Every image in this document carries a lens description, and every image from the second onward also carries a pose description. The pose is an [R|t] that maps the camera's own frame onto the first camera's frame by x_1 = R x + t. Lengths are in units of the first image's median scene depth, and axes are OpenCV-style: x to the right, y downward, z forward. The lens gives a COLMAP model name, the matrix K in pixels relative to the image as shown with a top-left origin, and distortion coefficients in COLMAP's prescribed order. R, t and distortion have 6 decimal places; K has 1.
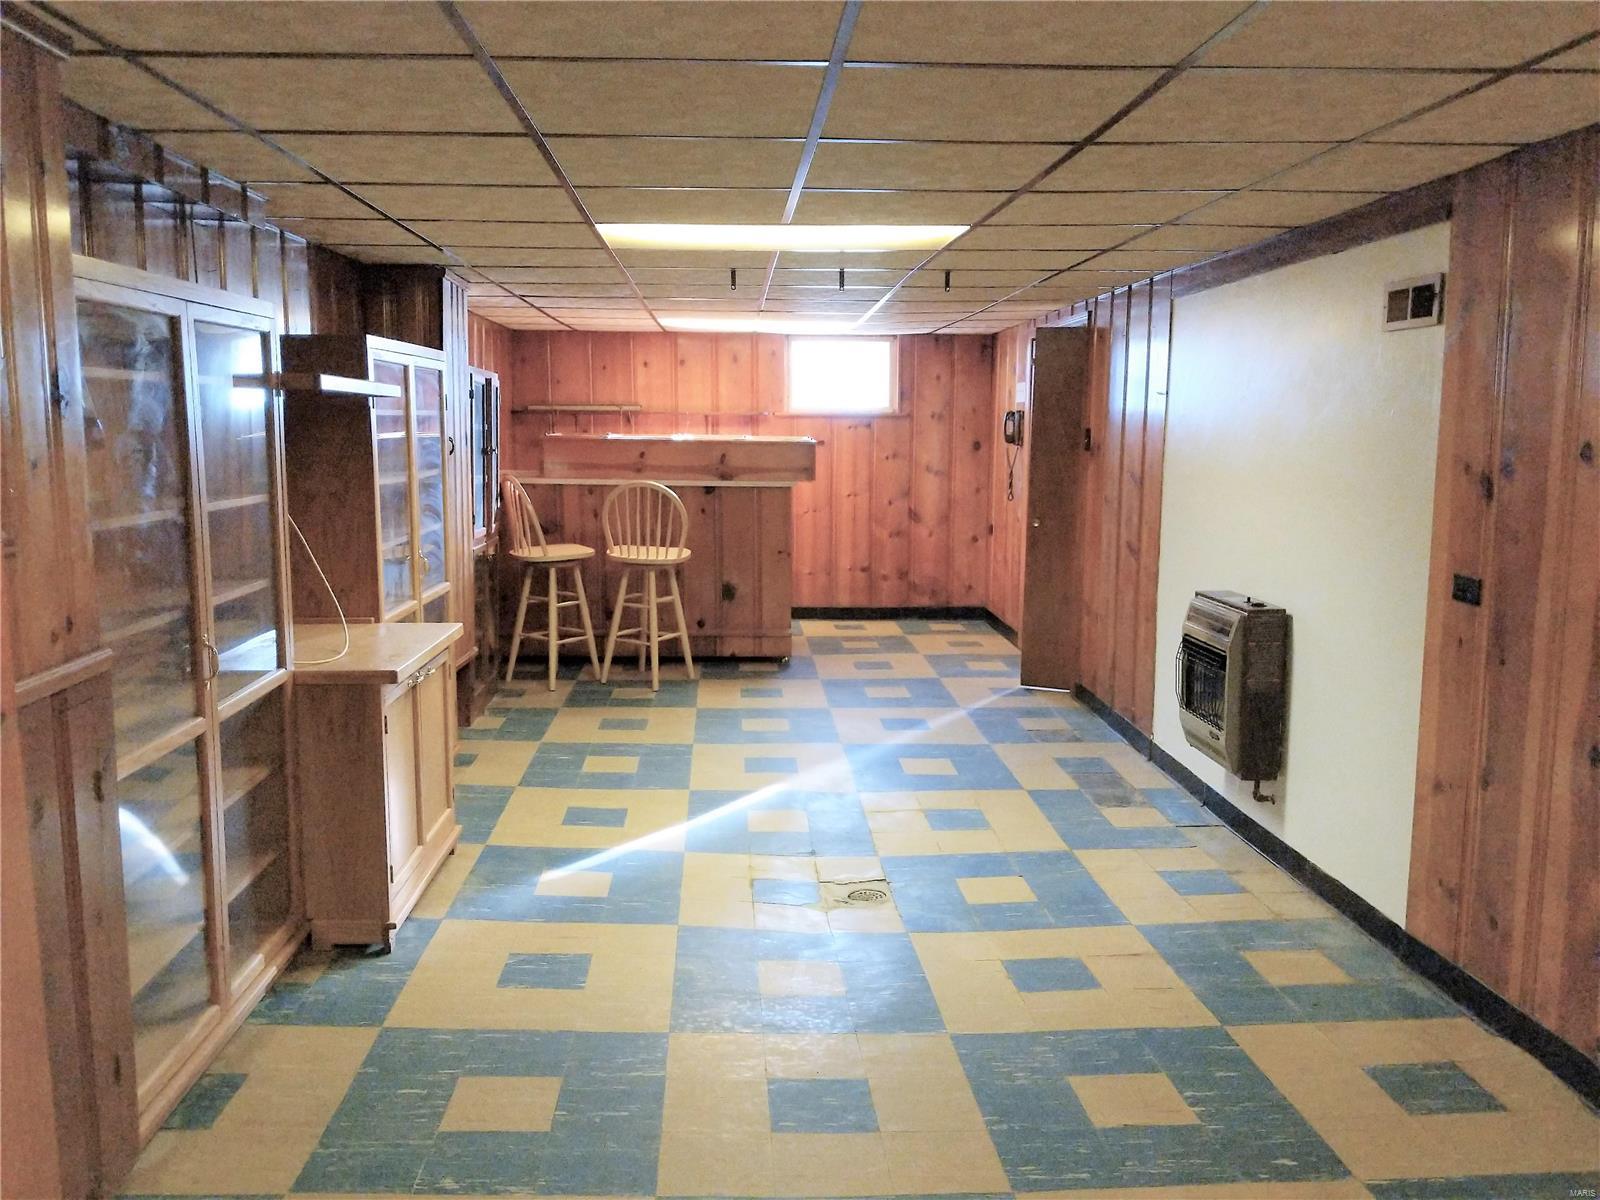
lens RADIAL K [[1308.0, 0, 797.1], [0, 1308.0, 599.8], [0, 0, 1]] dist [-0.000349, -0.003712]
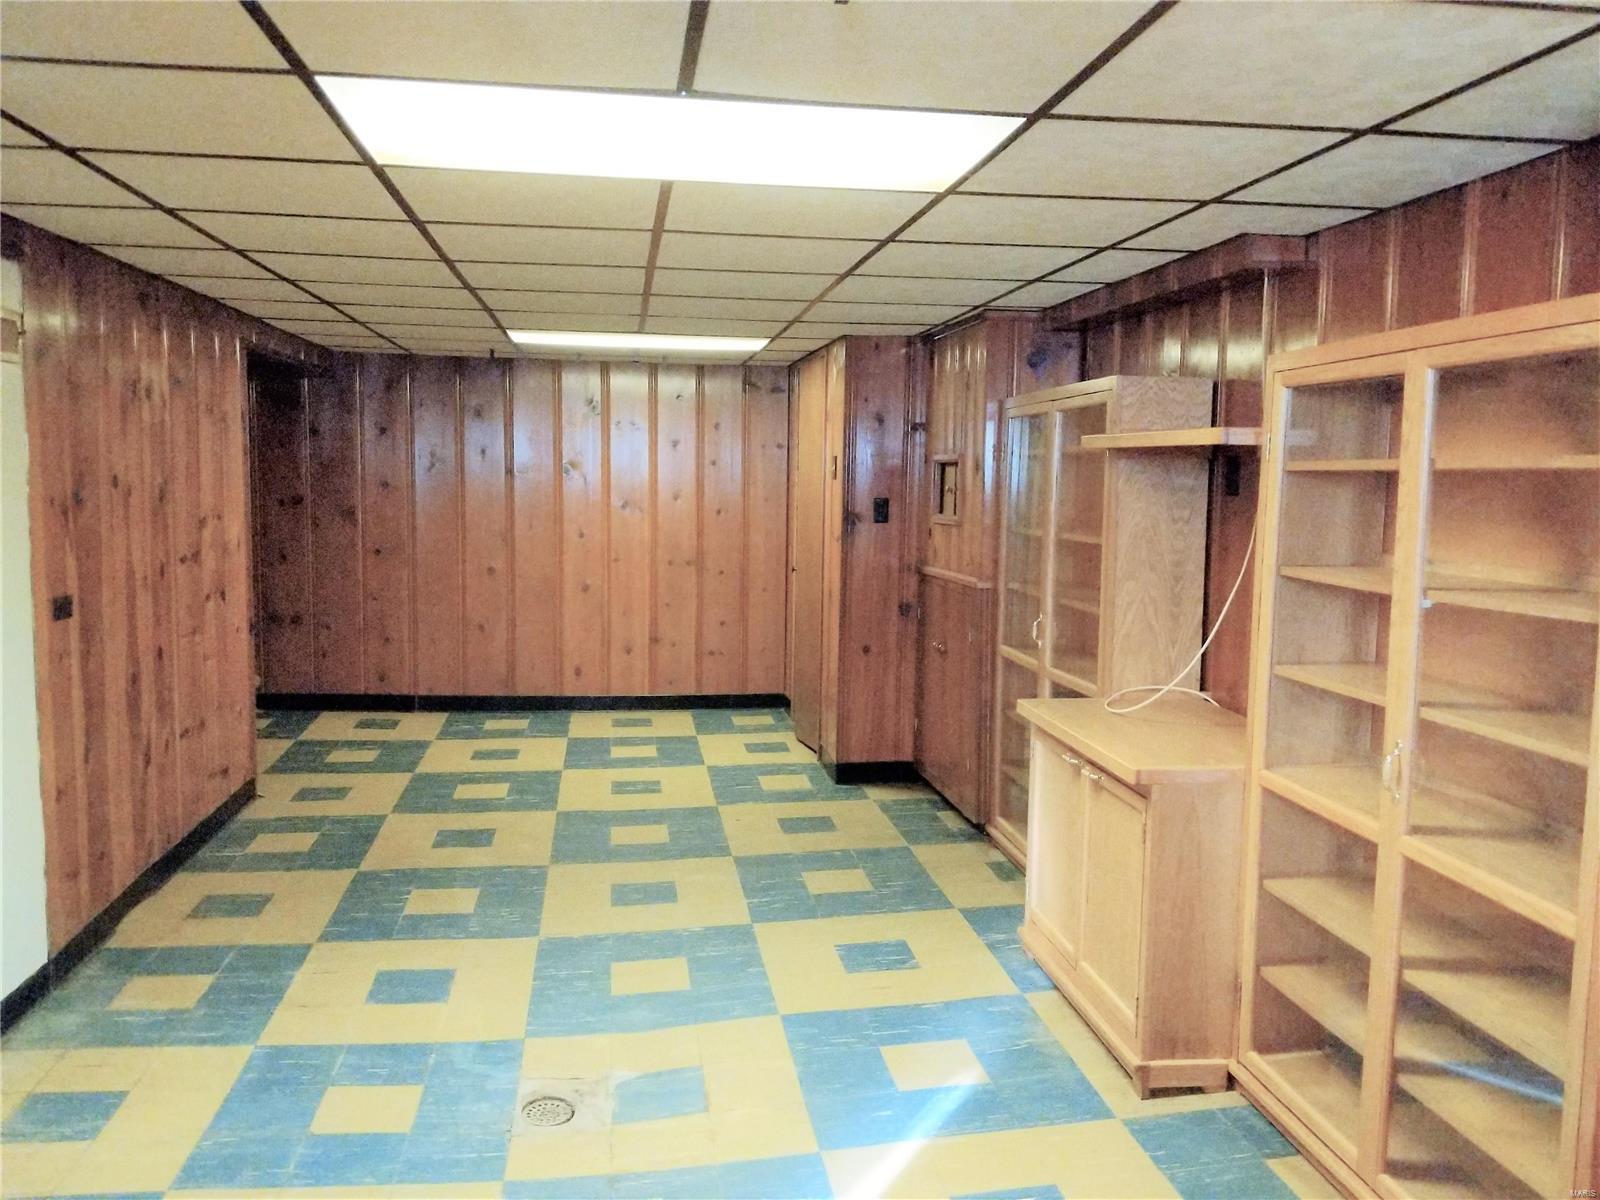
lens RADIAL K [[1308.0, 0, 801.3], [0, 1308.0, 598.5], [0, 0, 1]] dist [-0.000349, -0.003712]
pose [[-0.996053, -0.009979, -0.088202, -0.024975], [-0.030083, 0.972807, 0.229655, -0.292694], [0.083512, 0.231402, -0.969267, 2.136173]]
